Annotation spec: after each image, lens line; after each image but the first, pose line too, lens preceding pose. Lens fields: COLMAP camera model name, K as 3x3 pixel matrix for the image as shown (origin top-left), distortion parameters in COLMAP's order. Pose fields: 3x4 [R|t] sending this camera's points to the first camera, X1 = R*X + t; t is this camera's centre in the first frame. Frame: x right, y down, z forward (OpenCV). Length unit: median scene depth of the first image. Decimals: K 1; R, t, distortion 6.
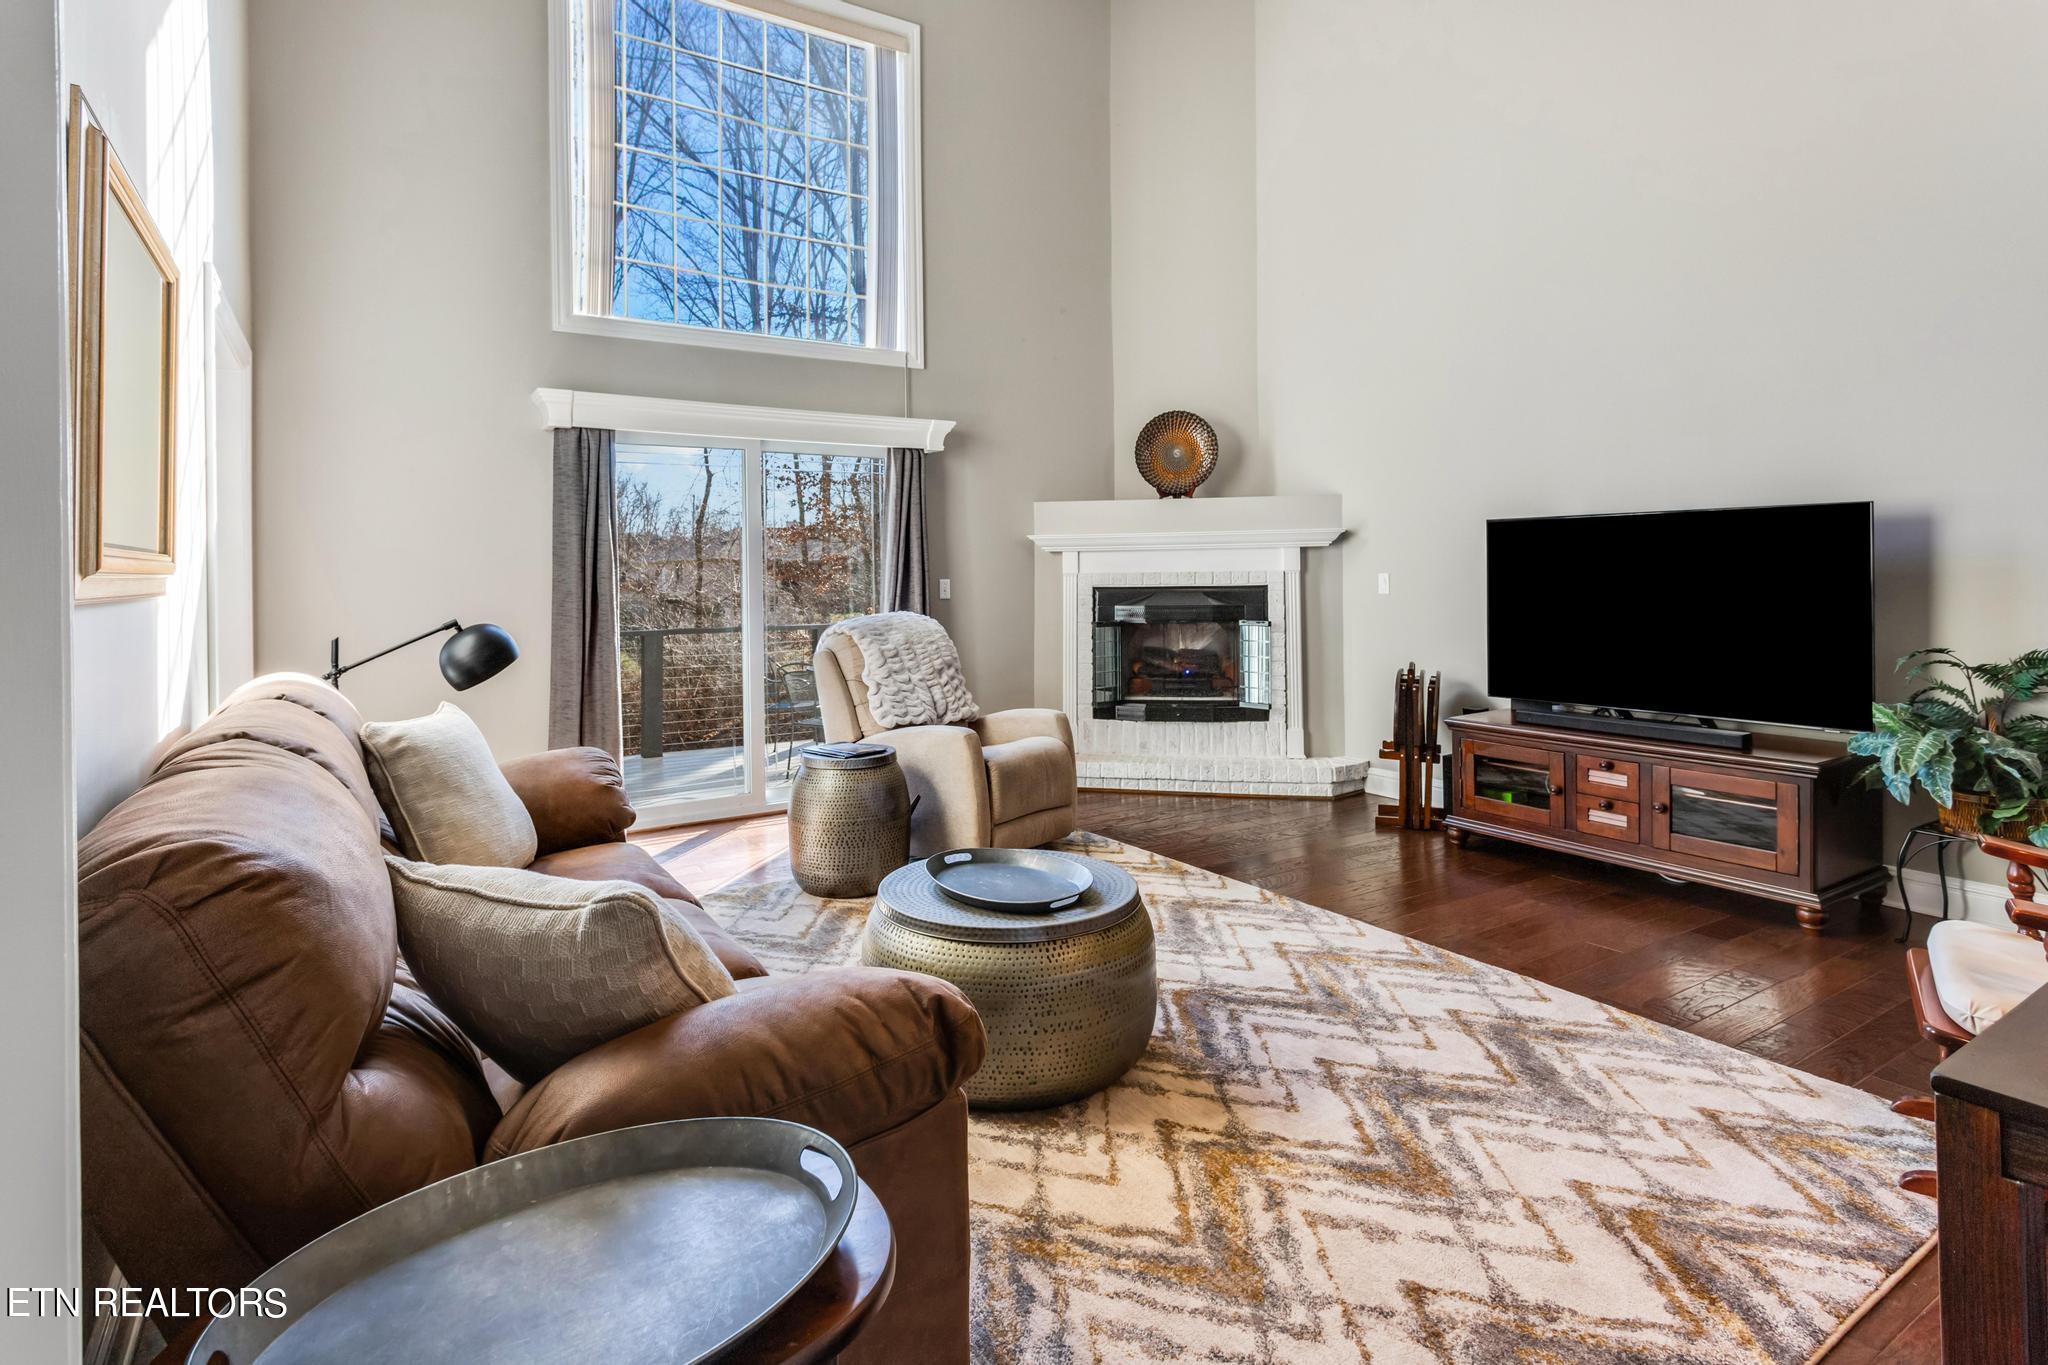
lens RADIAL K [[1034.8, 0, 1020.9], [0, 1034.8, 575.1], [0, 0, 1]] dist [0.001327, -0.000003]
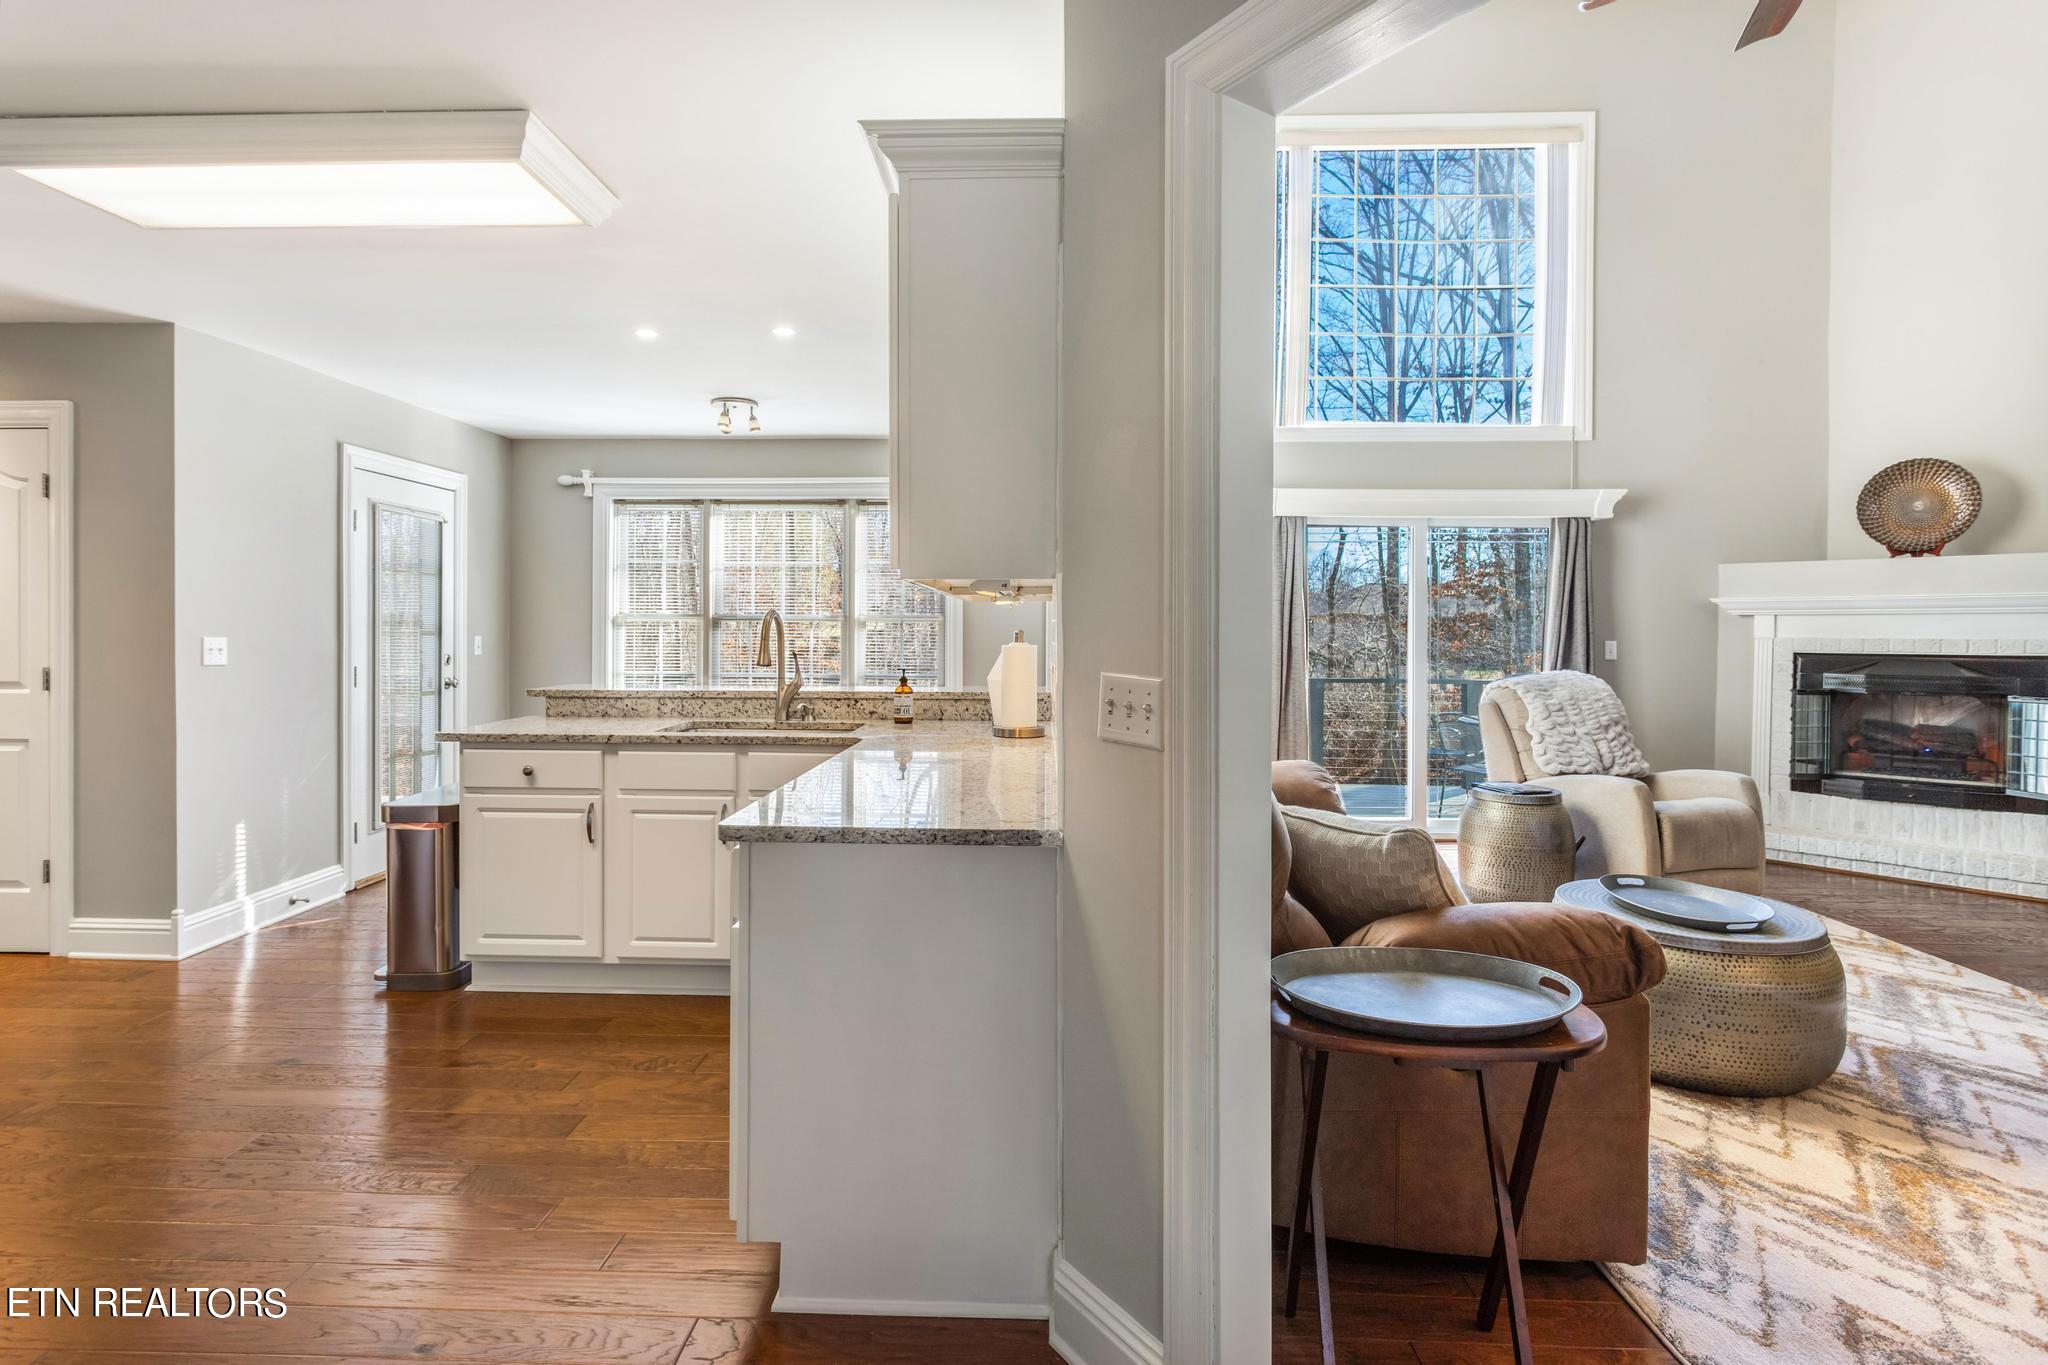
lens RADIAL K [[959.2, 0, 1018.2], [0, 959.2, 636.7], [0, 0, 1]] dist [0.002603, -0.000457]
pose [[0.815202, 0.018891, -0.578868, -0.001302], [-0.014212, 0.999819, 0.012614, -0.006643], [0.579002, -0.002056, 0.815324, -0.220950]]
